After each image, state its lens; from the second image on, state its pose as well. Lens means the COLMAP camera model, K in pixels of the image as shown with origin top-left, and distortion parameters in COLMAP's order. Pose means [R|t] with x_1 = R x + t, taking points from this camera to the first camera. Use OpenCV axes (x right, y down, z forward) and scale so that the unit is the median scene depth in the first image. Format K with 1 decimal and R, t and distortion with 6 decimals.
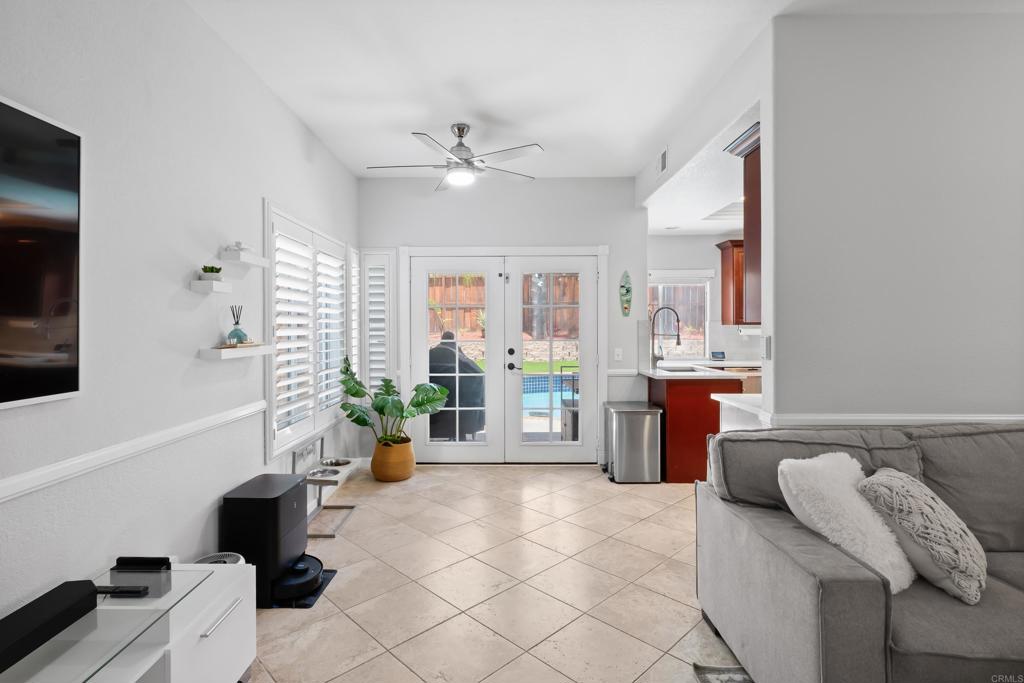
lens RADIAL K [[513.1, 0, 510.3], [0, 513.1, 328.6], [0, 0, 1]] dist [-0.000546, 0.000054]
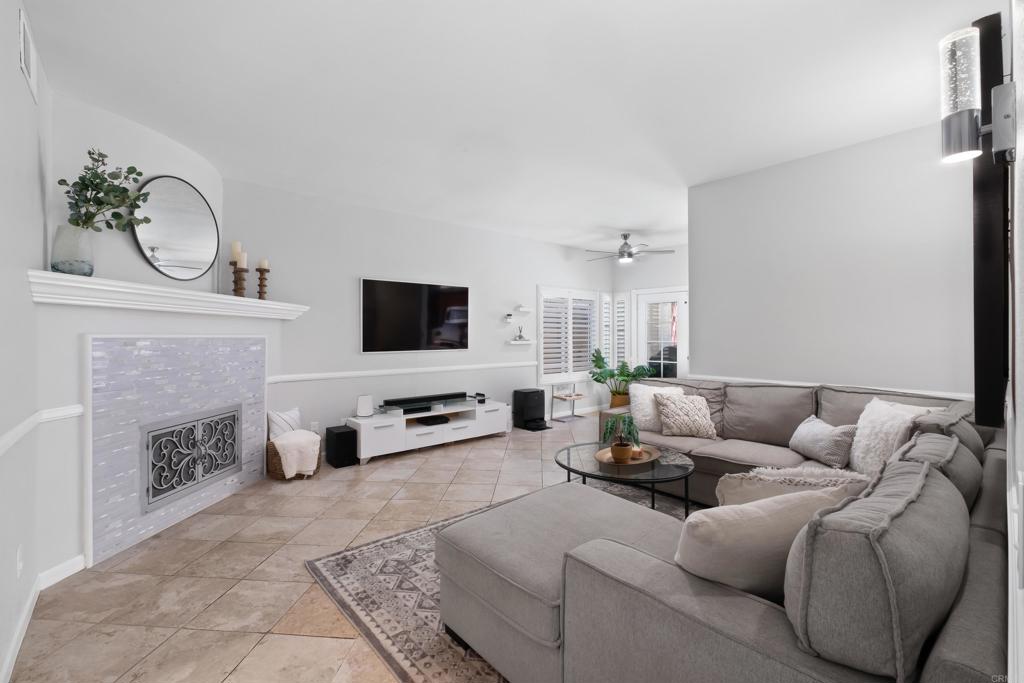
lens RADIAL K [[442.4, 0, 504.1], [0, 442.4, 333.9], [0, 0, 1]] dist [-0.006130, 0.000001]
pose [[0.639491, -0.001137, -0.768798, 1.213040], [-0.004216, 0.999979, -0.004986, 0.011239], [0.768787, 0.006430, 0.639473, -0.615842]]
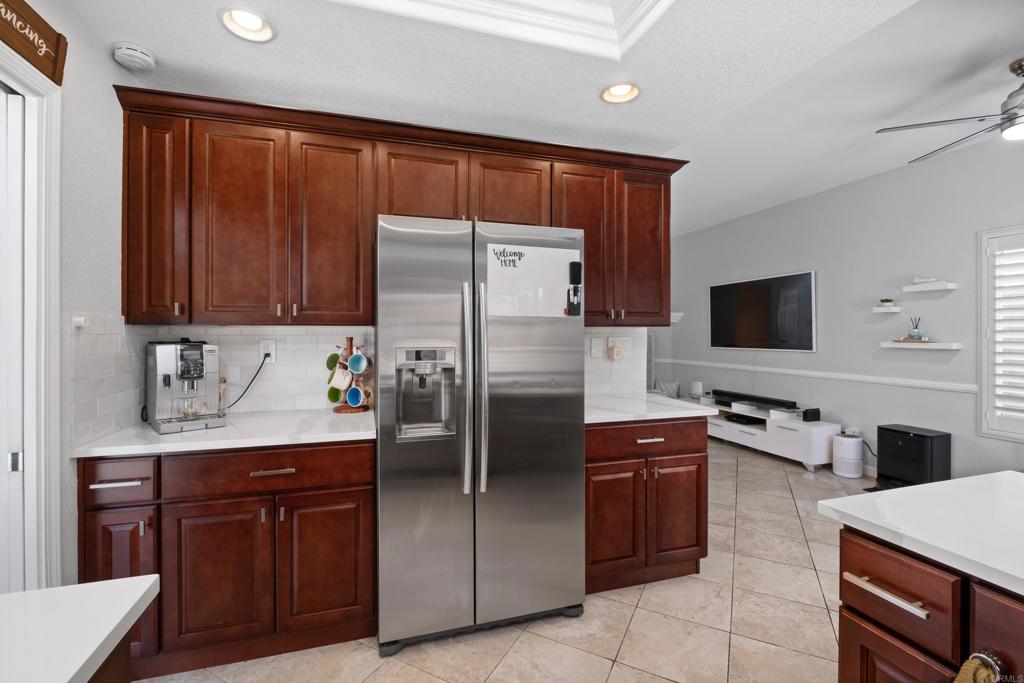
lens RADIAL K [[442.4, 0, 504.1], [0, 442.4, 333.9], [0, 0, 1]] dist [-0.006130, 0.000001]
pose [[-0.958538, 0.002260, -0.284957, 1.058400], [0.000071, 0.999970, 0.007695, -0.002110], [0.284966, 0.007356, -0.958509, 1.808036]]
